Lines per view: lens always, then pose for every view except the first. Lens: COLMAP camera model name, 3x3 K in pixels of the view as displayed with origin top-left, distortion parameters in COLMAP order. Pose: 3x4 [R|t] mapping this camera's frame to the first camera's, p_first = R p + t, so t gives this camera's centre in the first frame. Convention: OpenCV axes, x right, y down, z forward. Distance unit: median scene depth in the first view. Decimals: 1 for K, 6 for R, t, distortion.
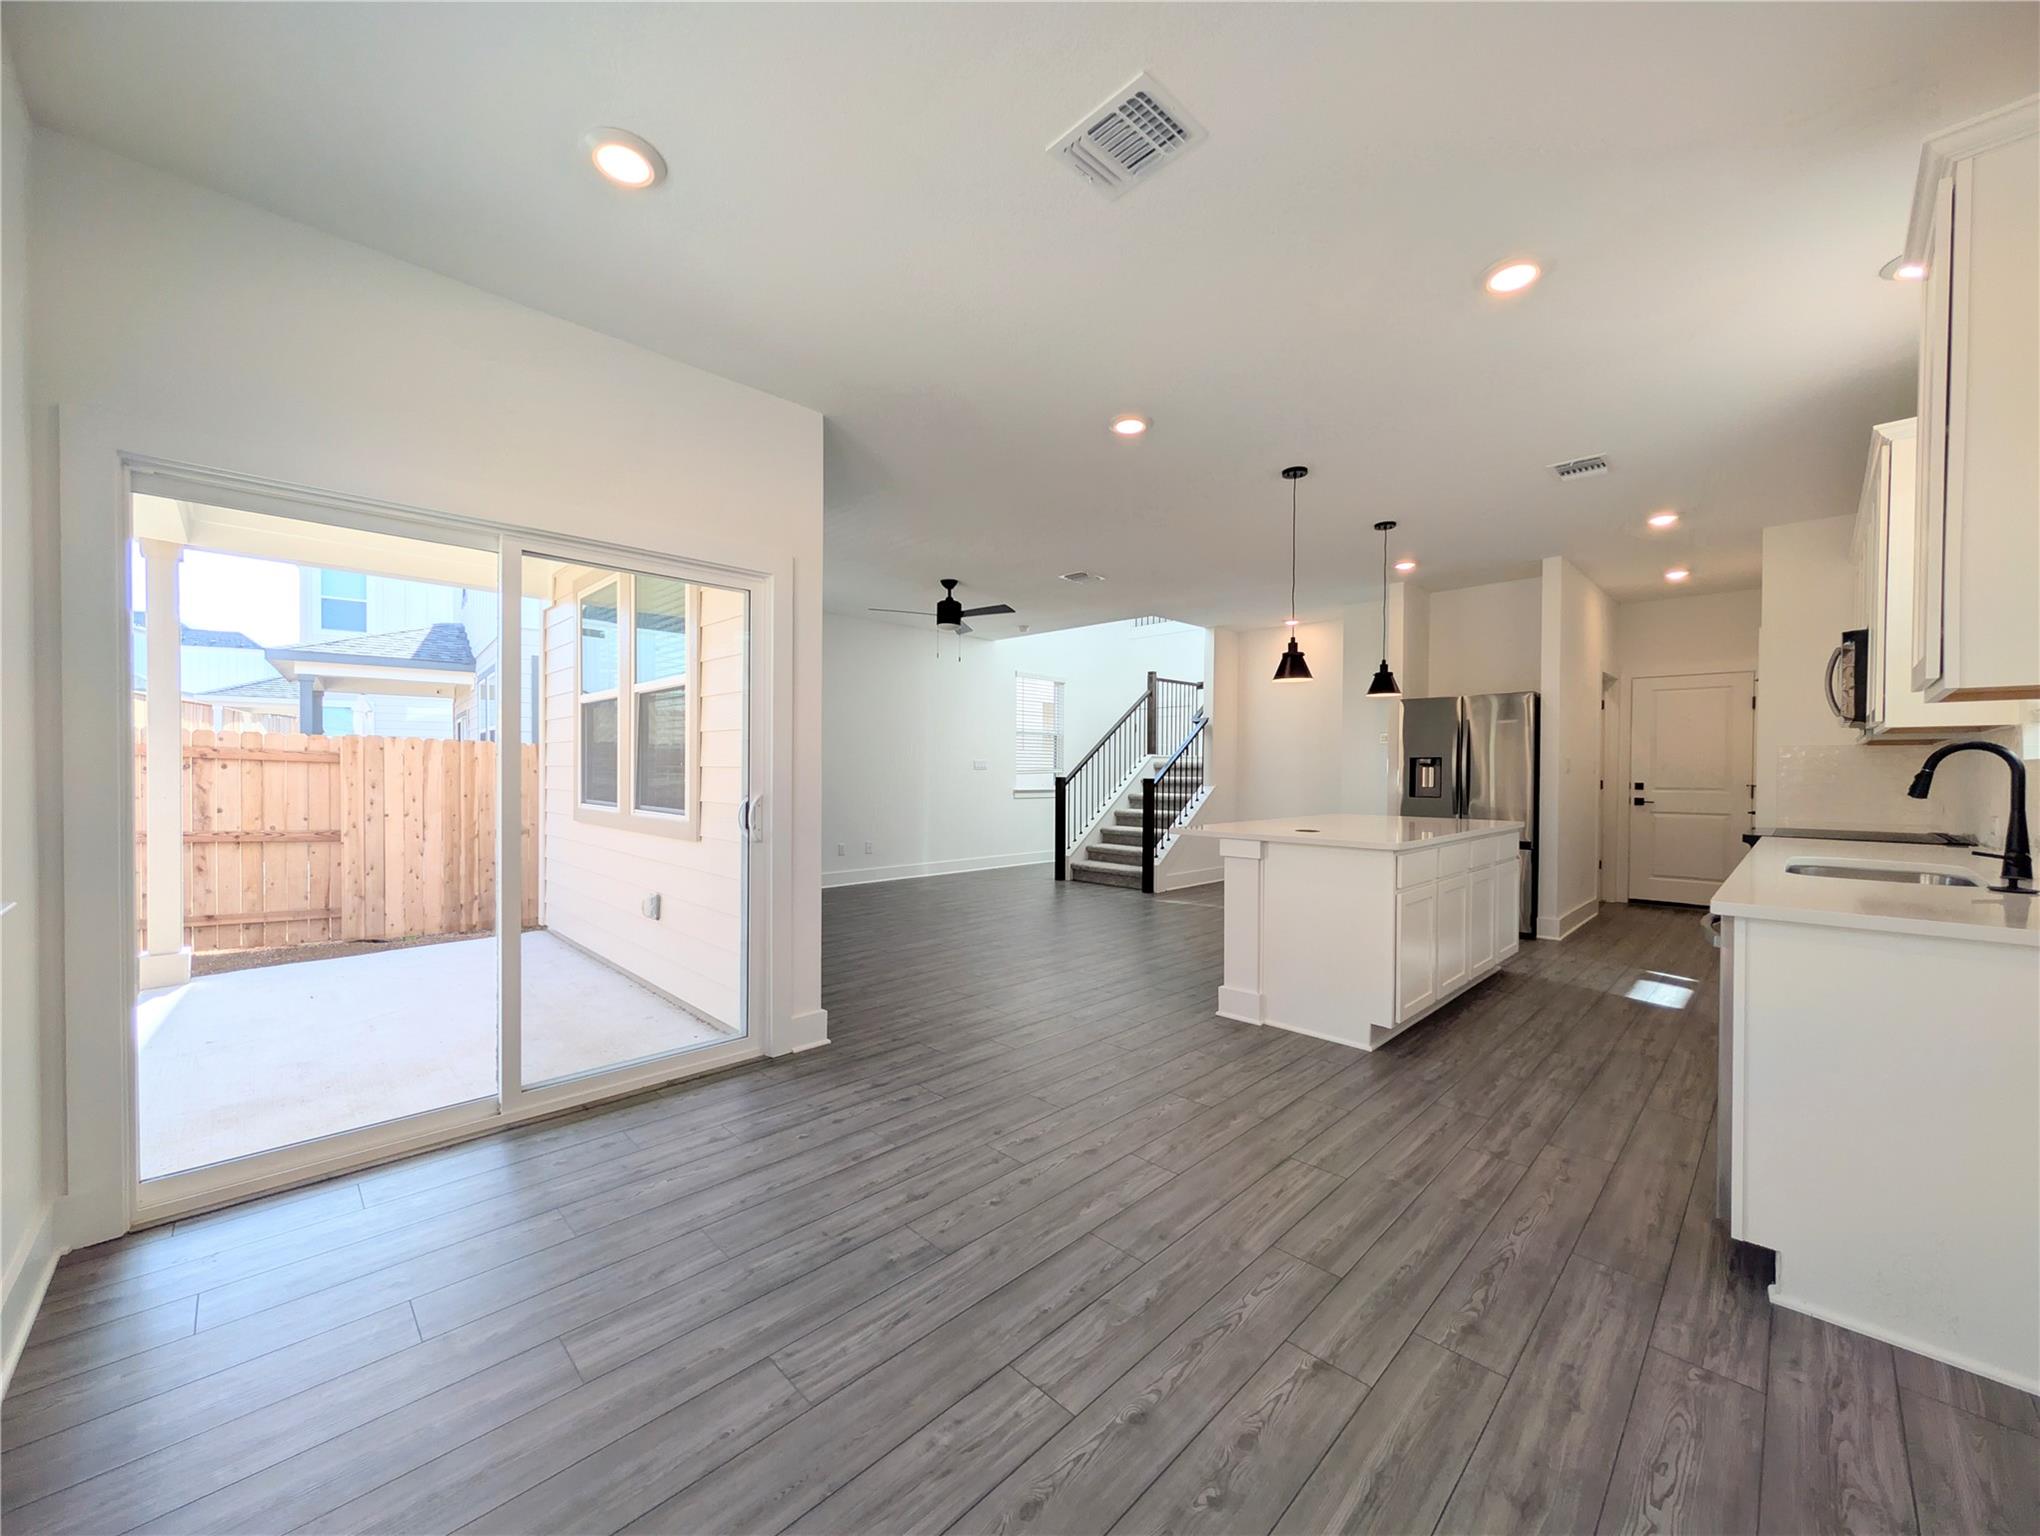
lens RADIAL K [[781.3, 0, 1015.7], [0, 781.3, 777.6], [0, 0, 1]] dist [0.001308, 0.000232]
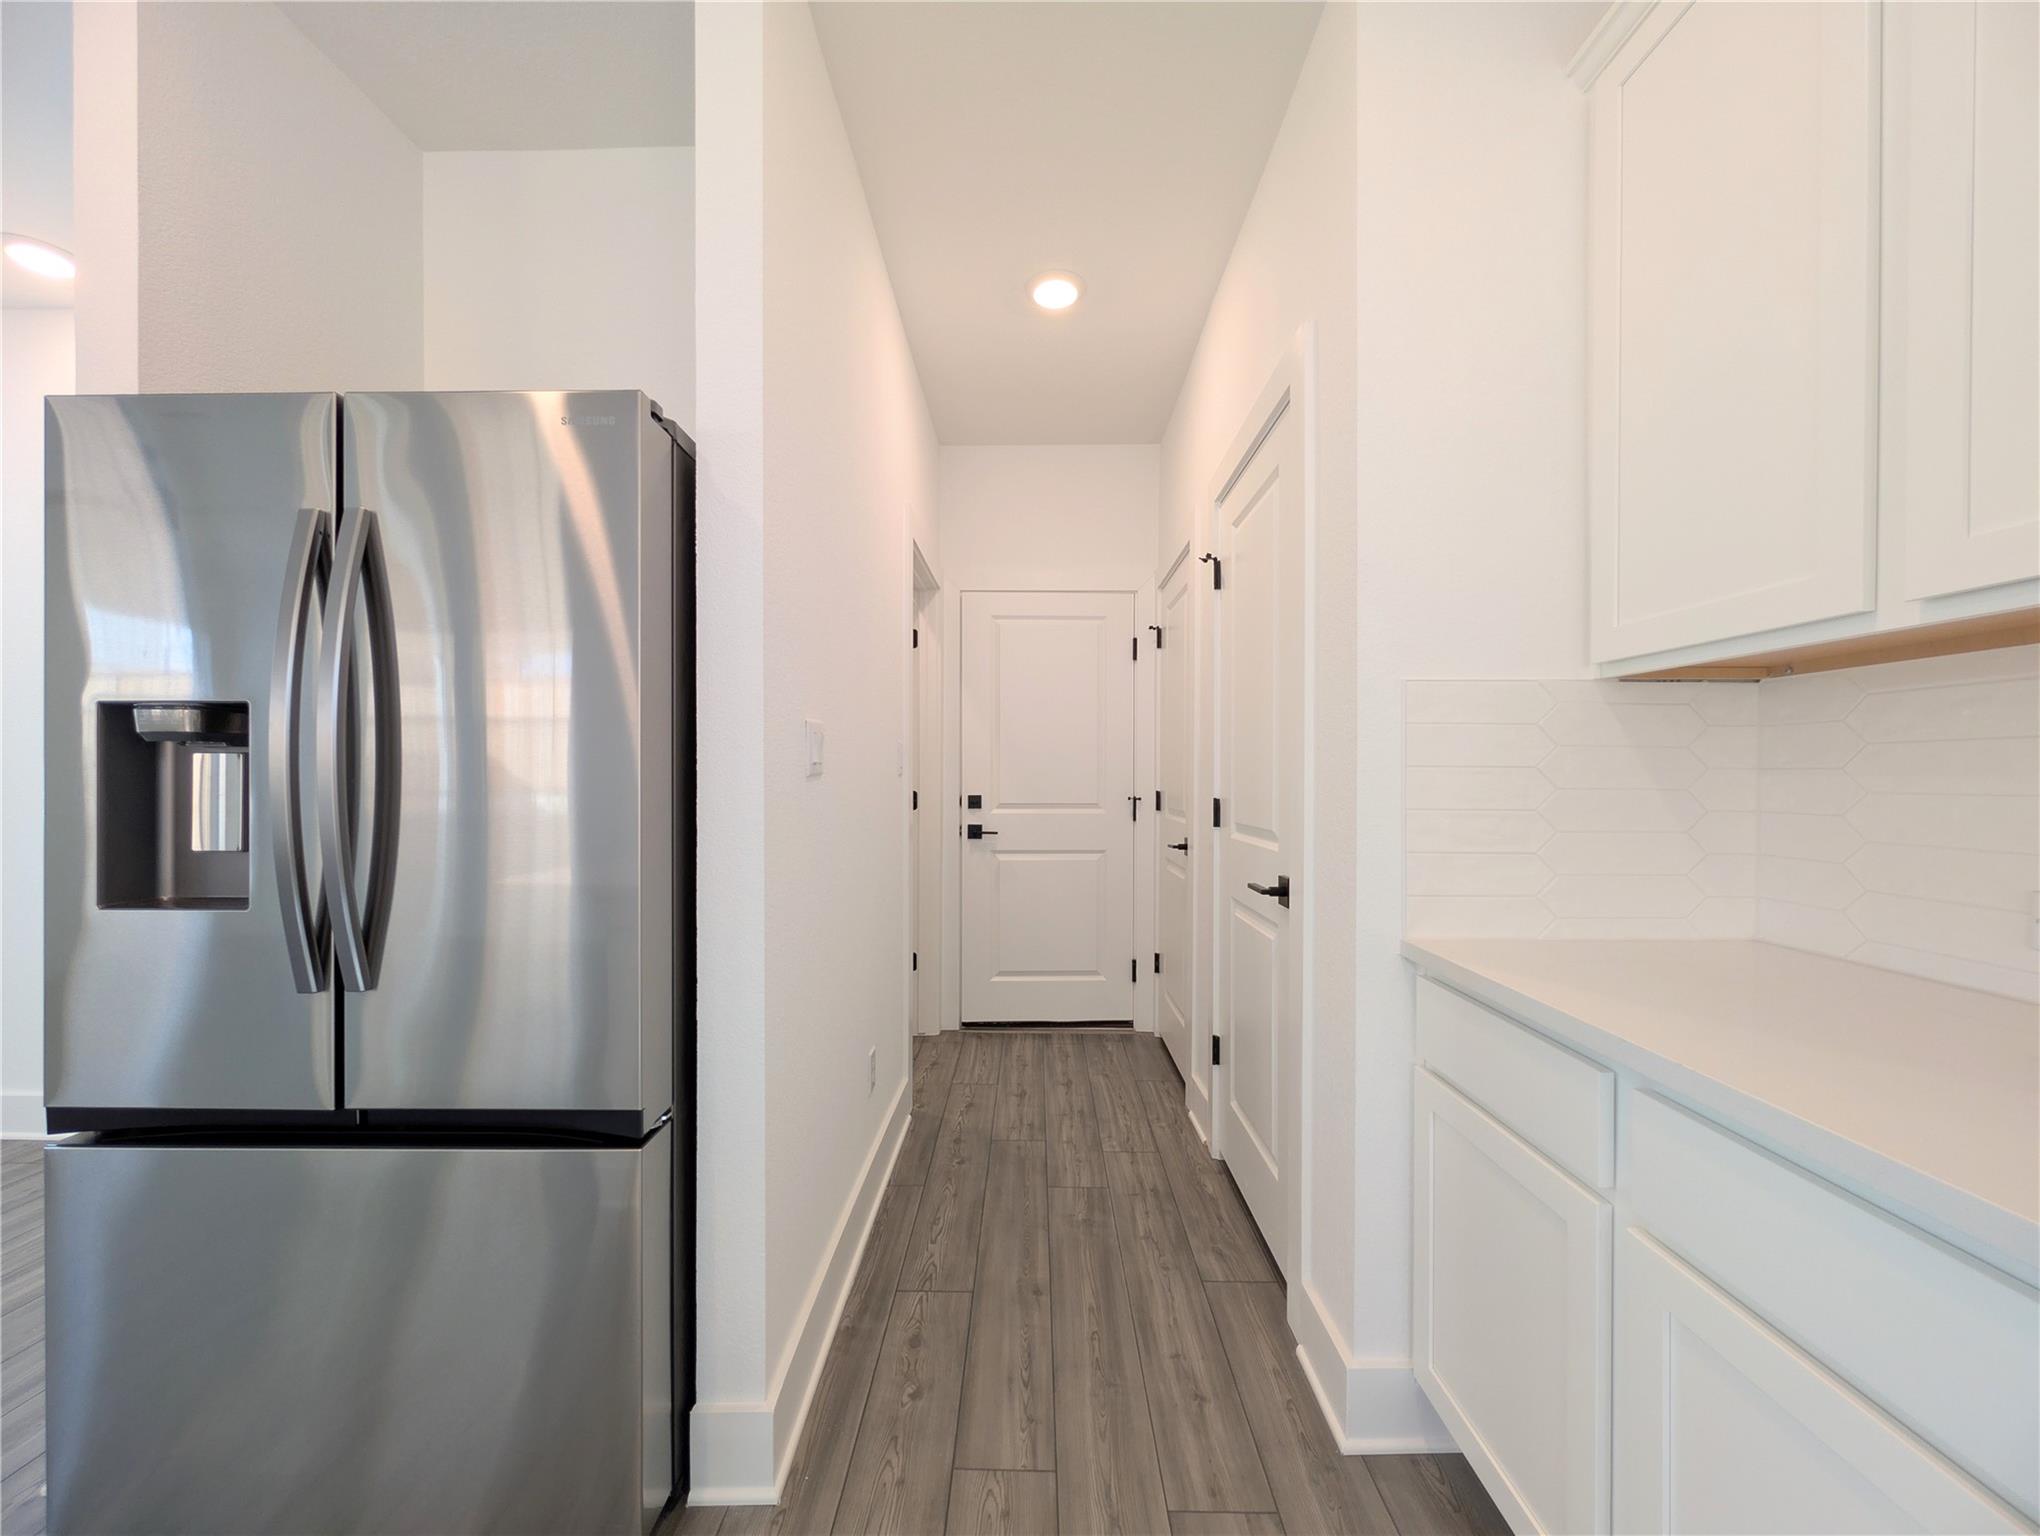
lens RADIAL K [[781.3, 0, 1015.7], [0, 781.3, 777.6], [0, 0, 1]] dist [0.001308, 0.000232]
pose [[0.718080, -0.005624, 0.695938, 1.615349], [0.007545, 0.999971, 0.000295, -0.015907], [-0.695920, 0.005039, 0.718102, 2.150344]]
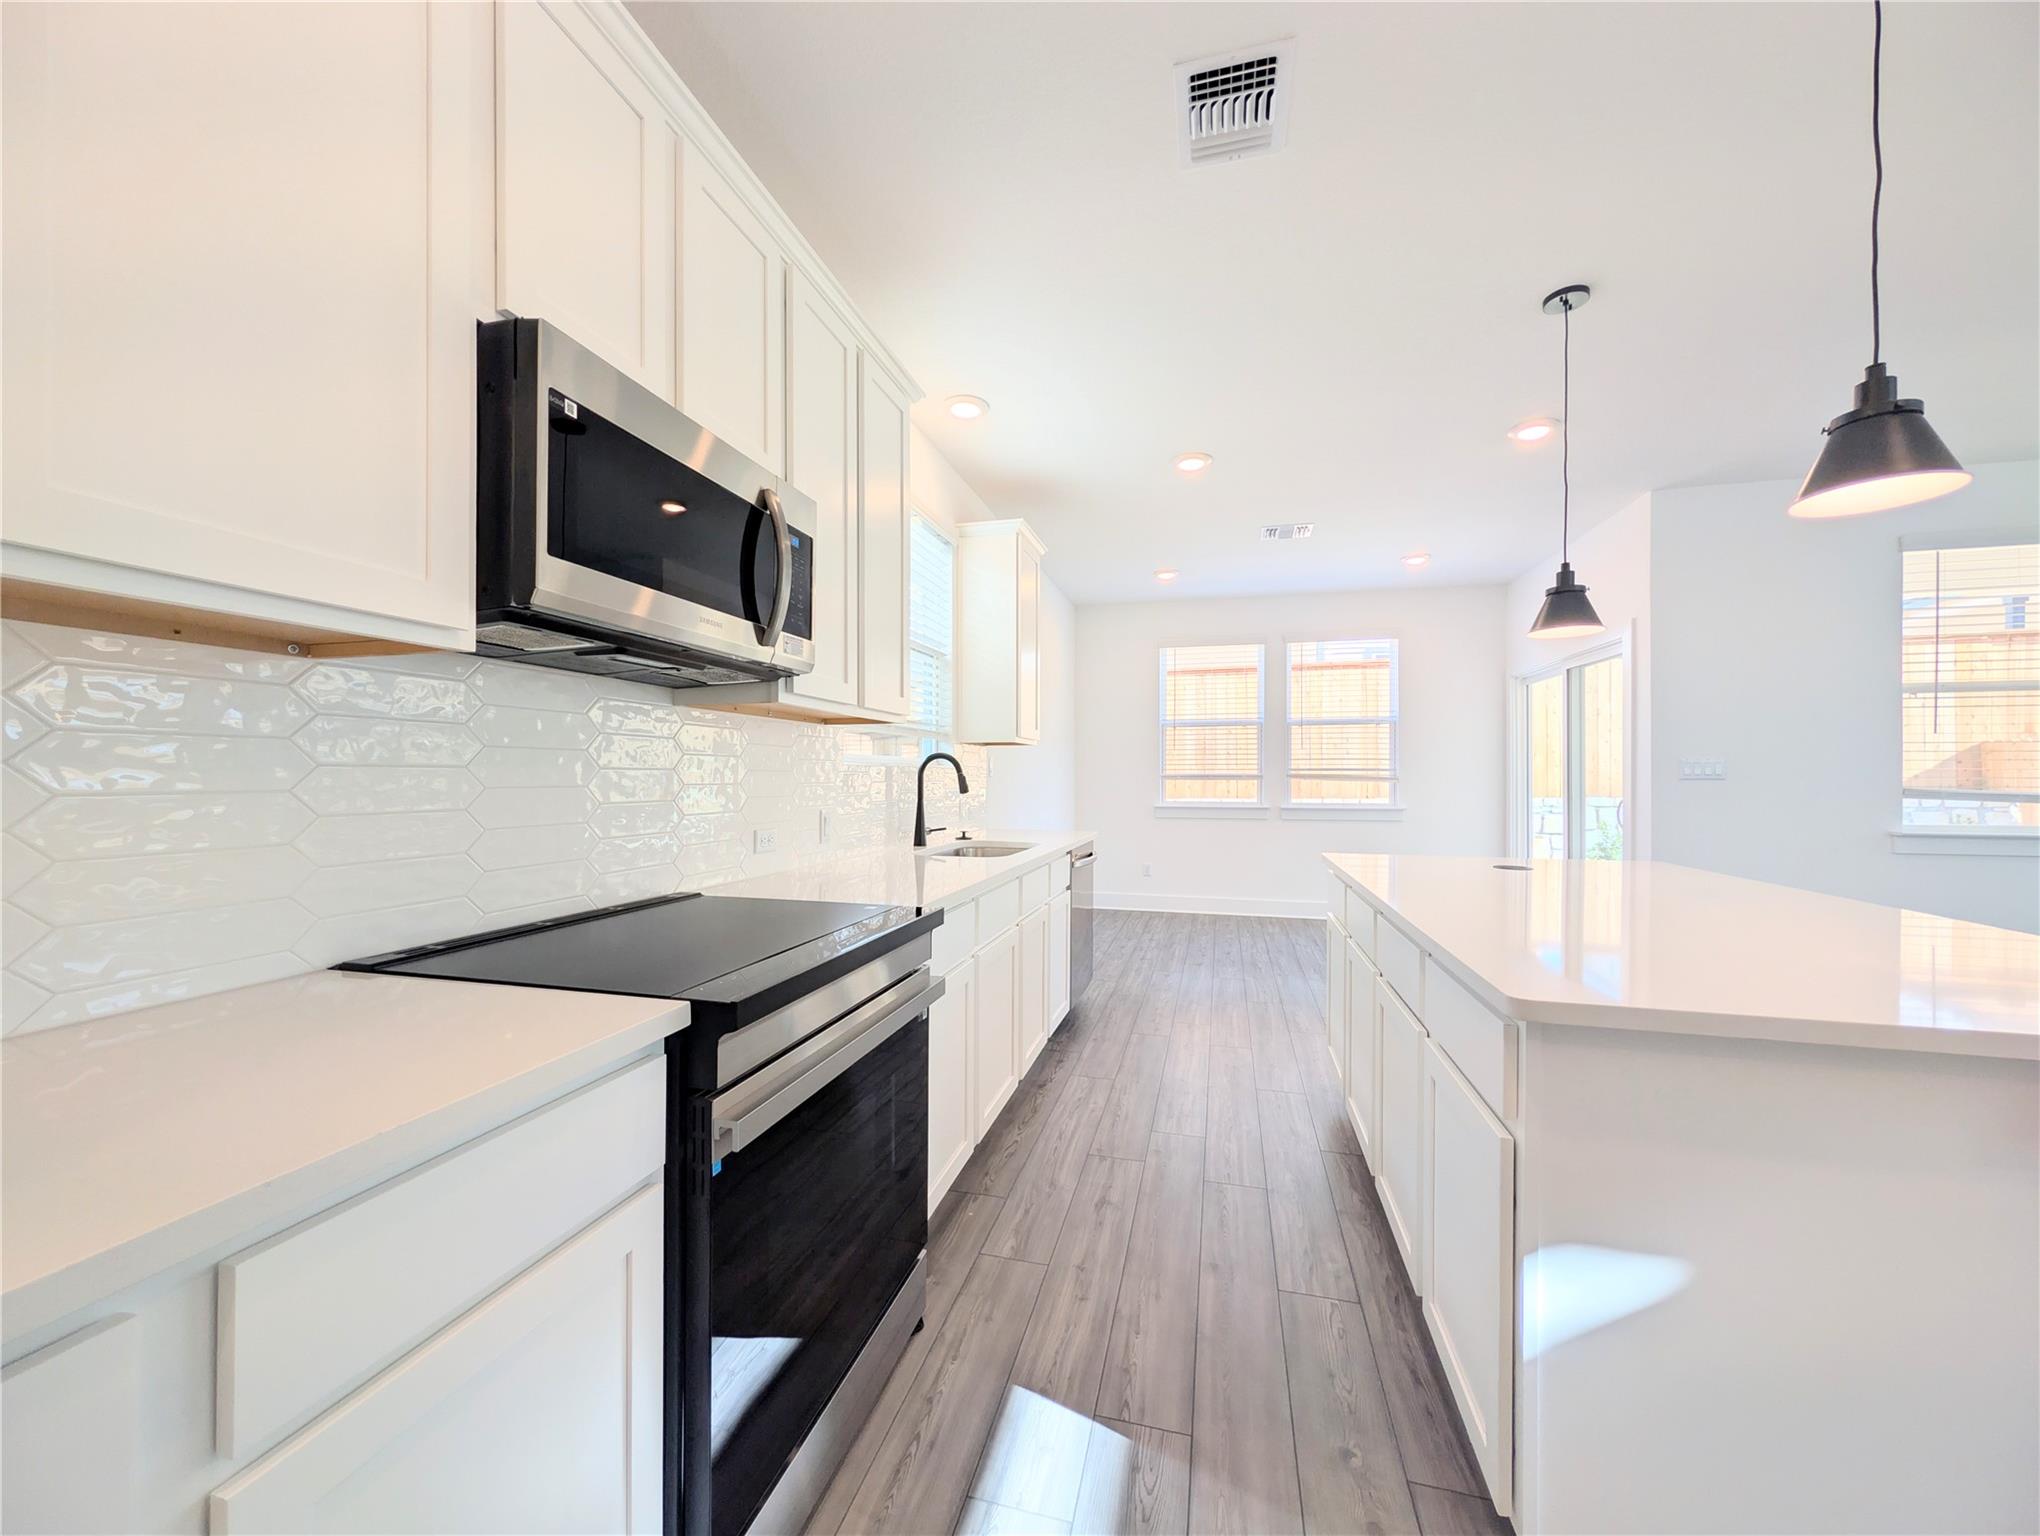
lens RADIAL K [[772.7, 0, 1020.3], [0, 772.7, 778.7], [0, 0, 1]] dist [0.002270, 0.000241]
pose [[-0.857906, -0.006121, -0.513771, 2.057038], [-0.013749, 0.999844, 0.011046, -0.018160], [0.513623, 0.016540, -0.857856, 2.585778]]
